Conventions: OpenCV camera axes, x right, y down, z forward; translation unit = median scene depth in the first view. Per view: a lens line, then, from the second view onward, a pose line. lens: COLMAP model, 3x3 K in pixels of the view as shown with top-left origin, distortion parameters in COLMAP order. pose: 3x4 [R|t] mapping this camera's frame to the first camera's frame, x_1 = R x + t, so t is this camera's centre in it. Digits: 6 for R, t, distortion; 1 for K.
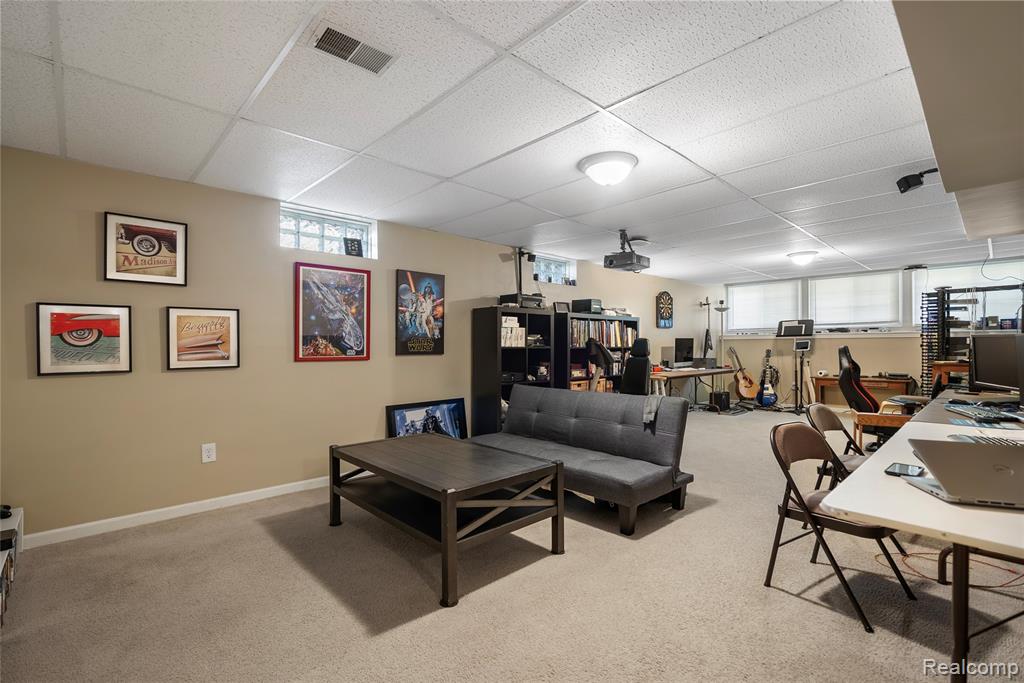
lens RADIAL K [[465.9, 0, 513.7], [0, 465.9, 345.8], [0, 0, 1]] dist [-0.011357, 0.003511]
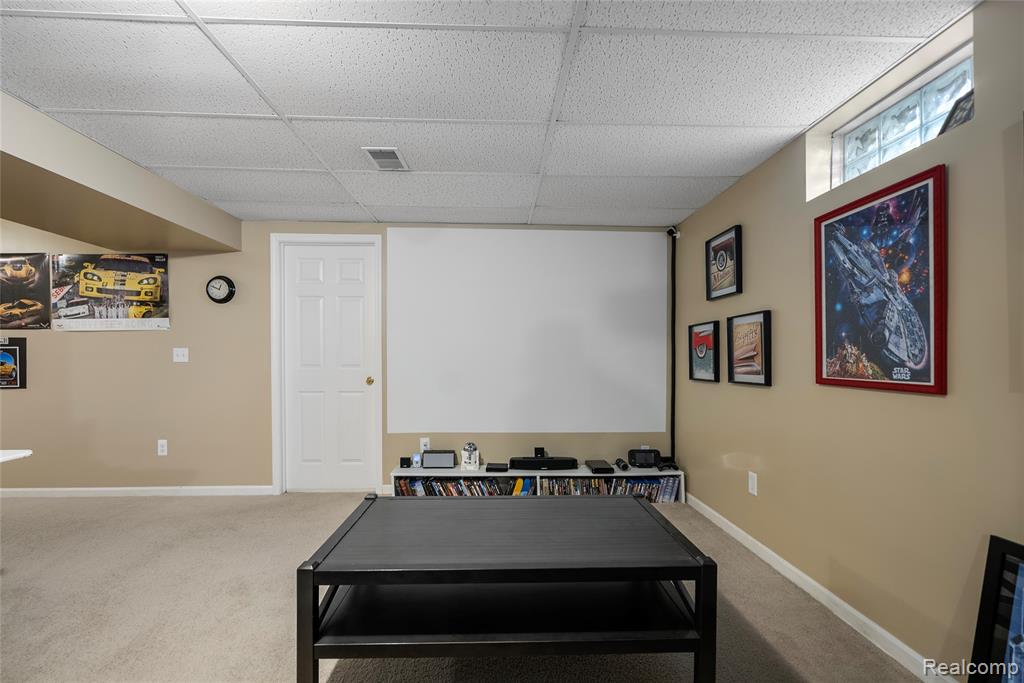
lens RADIAL K [[465.9, 0, 512.6], [0, 465.9, 351.0], [0, 0, 1]] dist [-0.011357, 0.003511]
pose [[-0.656530, -0.003347, -0.754293, 0.227239], [0.008752, 0.999889, -0.012055, -0.004949], [0.754249, -0.014516, -0.656428, 1.027052]]
